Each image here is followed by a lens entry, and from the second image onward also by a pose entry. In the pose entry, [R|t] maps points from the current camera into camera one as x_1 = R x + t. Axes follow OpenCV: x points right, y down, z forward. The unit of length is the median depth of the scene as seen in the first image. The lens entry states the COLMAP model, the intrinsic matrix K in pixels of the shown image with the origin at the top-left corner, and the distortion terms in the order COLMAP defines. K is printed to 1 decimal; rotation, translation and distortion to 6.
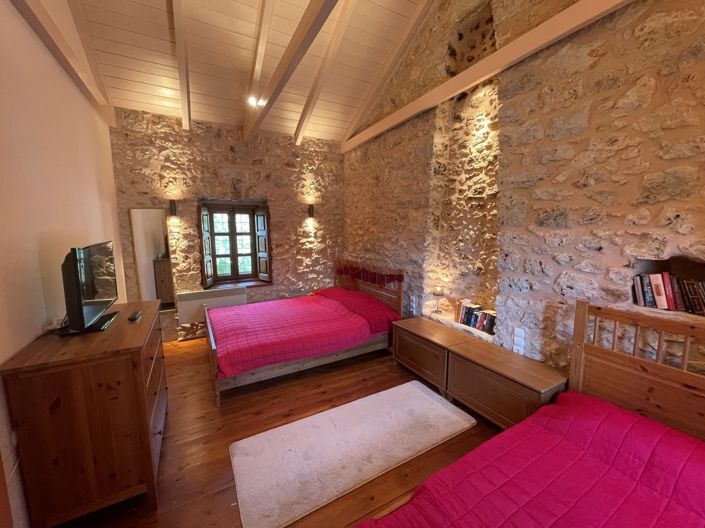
lens RADIAL K [[284.6, 0, 351.7], [0, 284.6, 264.5], [0, 0, 1]] dist [-0.003824, 0.002161]
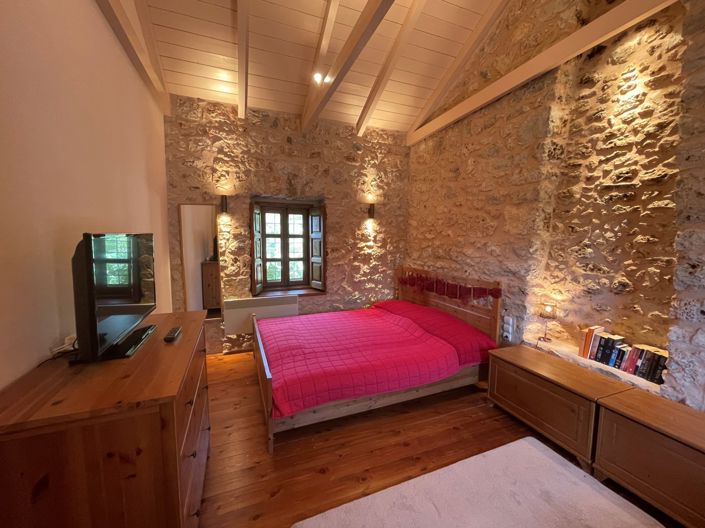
lens RADIAL K [[284.6, 0, 351.7], [0, 284.6, 264.8], [0, 0, 1]] dist [-0.003824, 0.002161]
pose [[0.991953, 0.026437, -0.123812, -0.126265], [-0.030426, 0.999073, -0.030442, 0.006779], [0.122892, 0.033964, 0.991839, 0.183762]]
